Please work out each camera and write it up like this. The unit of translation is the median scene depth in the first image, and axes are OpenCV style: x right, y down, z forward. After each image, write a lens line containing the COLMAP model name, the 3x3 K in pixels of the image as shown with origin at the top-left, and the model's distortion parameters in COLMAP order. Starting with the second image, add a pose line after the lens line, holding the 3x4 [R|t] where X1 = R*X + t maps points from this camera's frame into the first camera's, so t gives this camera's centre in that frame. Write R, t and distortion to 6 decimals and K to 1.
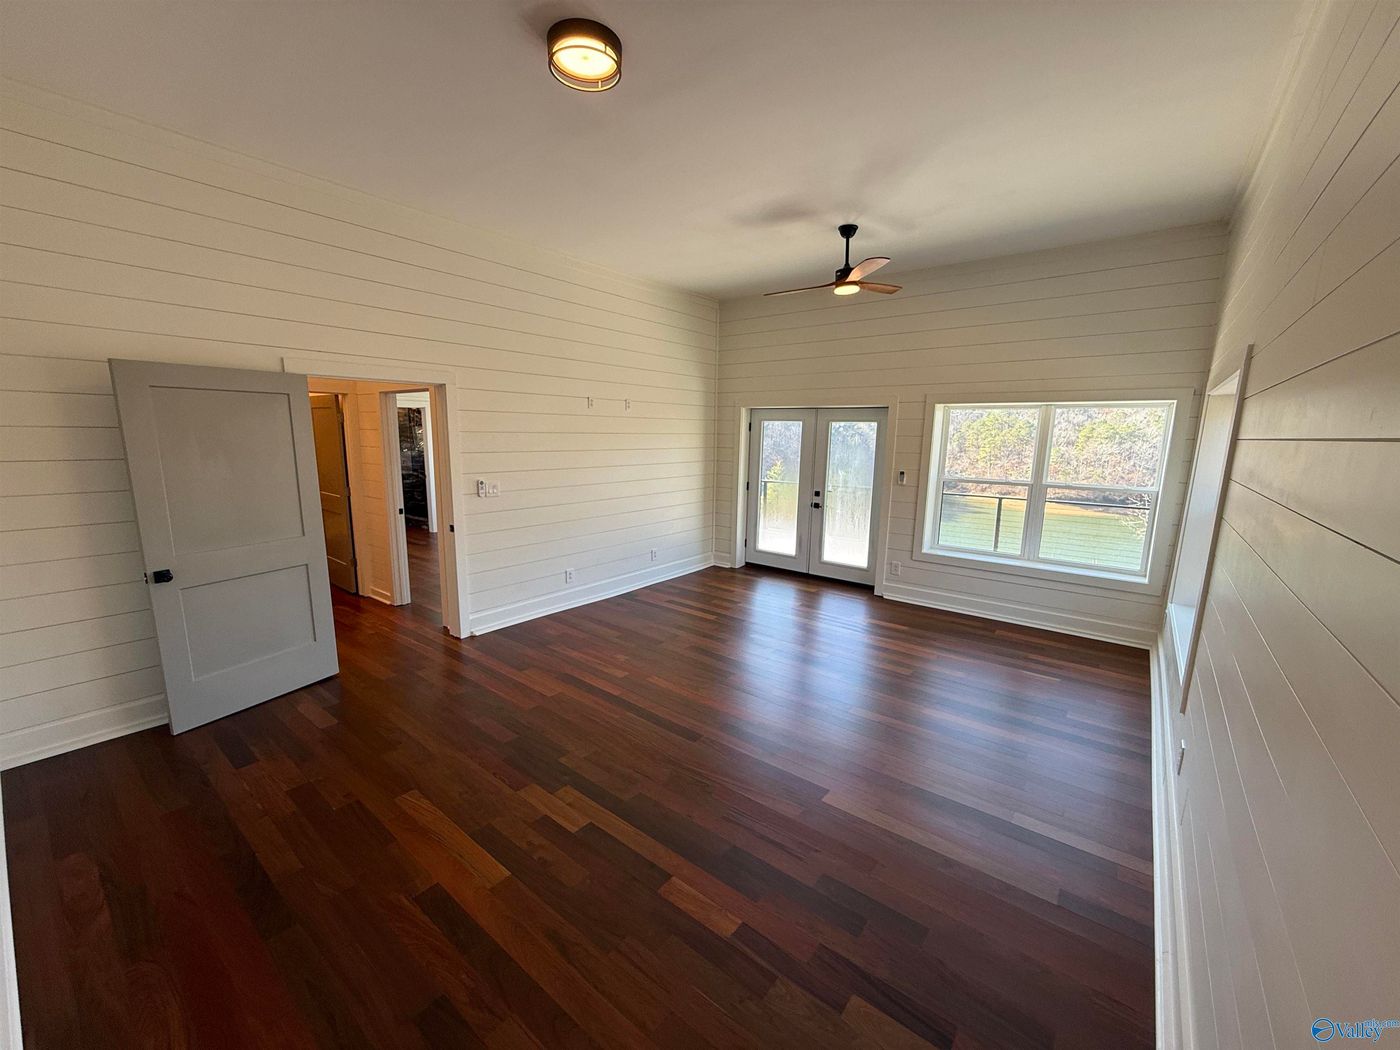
lens RADIAL K [[557.5, 0, 690.0], [0, 557.5, 529.6], [0, 0, 1]] dist [-0.000532, 0.000061]
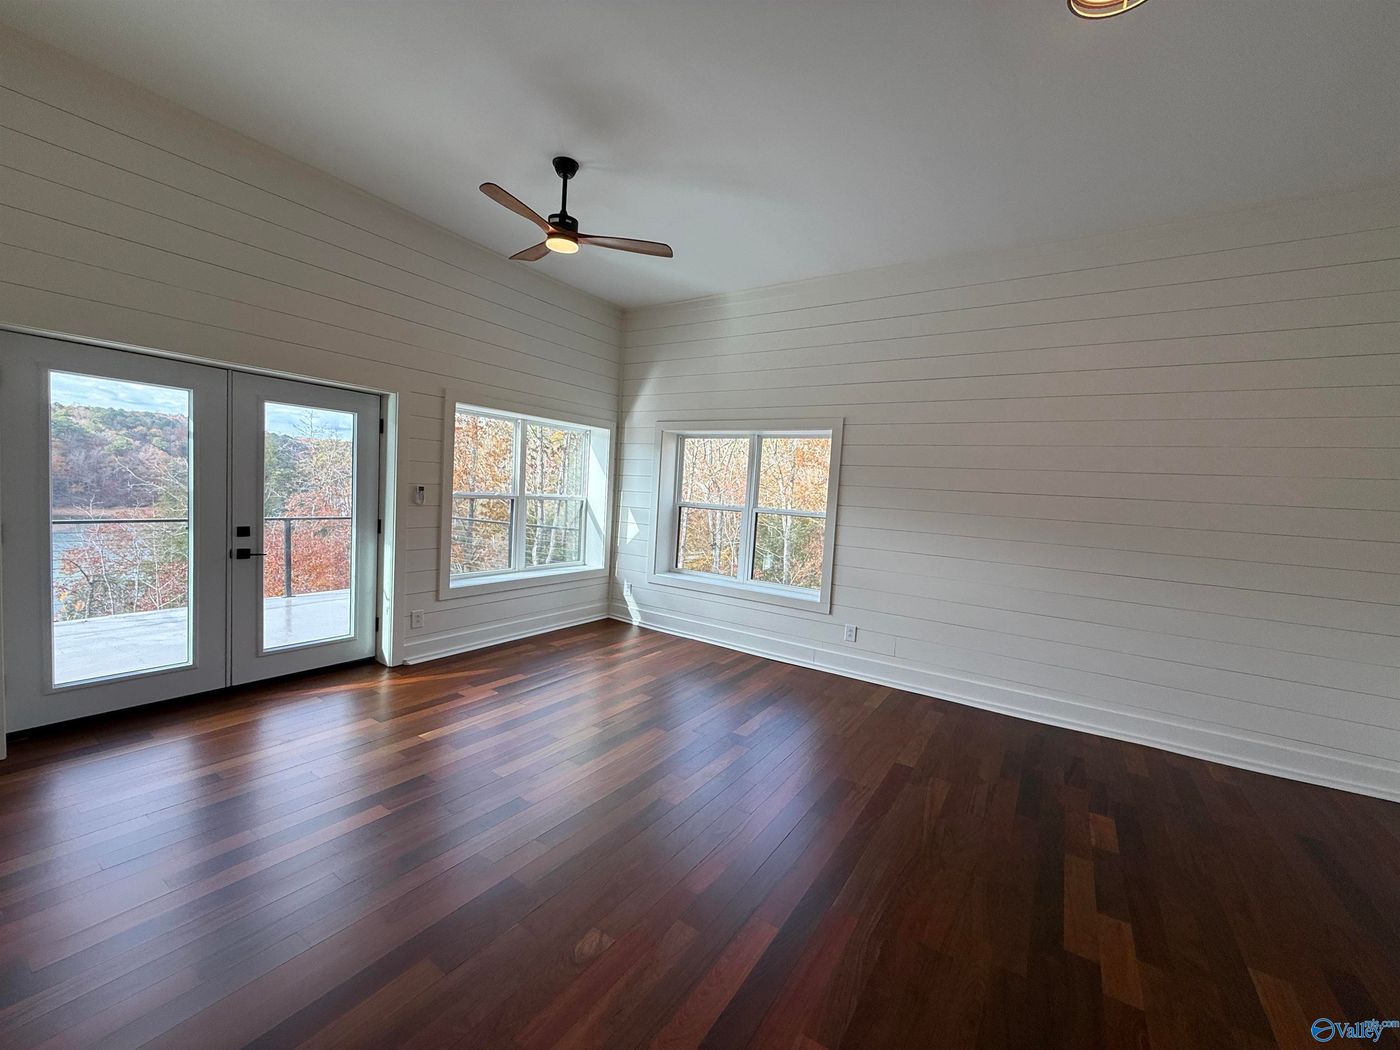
lens RADIAL K [[557.5, 0, 705.2], [0, 557.5, 521.2], [0, 0, 1]] dist [-0.000532, 0.000061]
pose [[-0.101443, -0.080786, 0.991556, -0.342820], [0.115197, 0.989039, 0.092366, -0.072431], [-0.988149, 0.123594, -0.091024, 0.609532]]
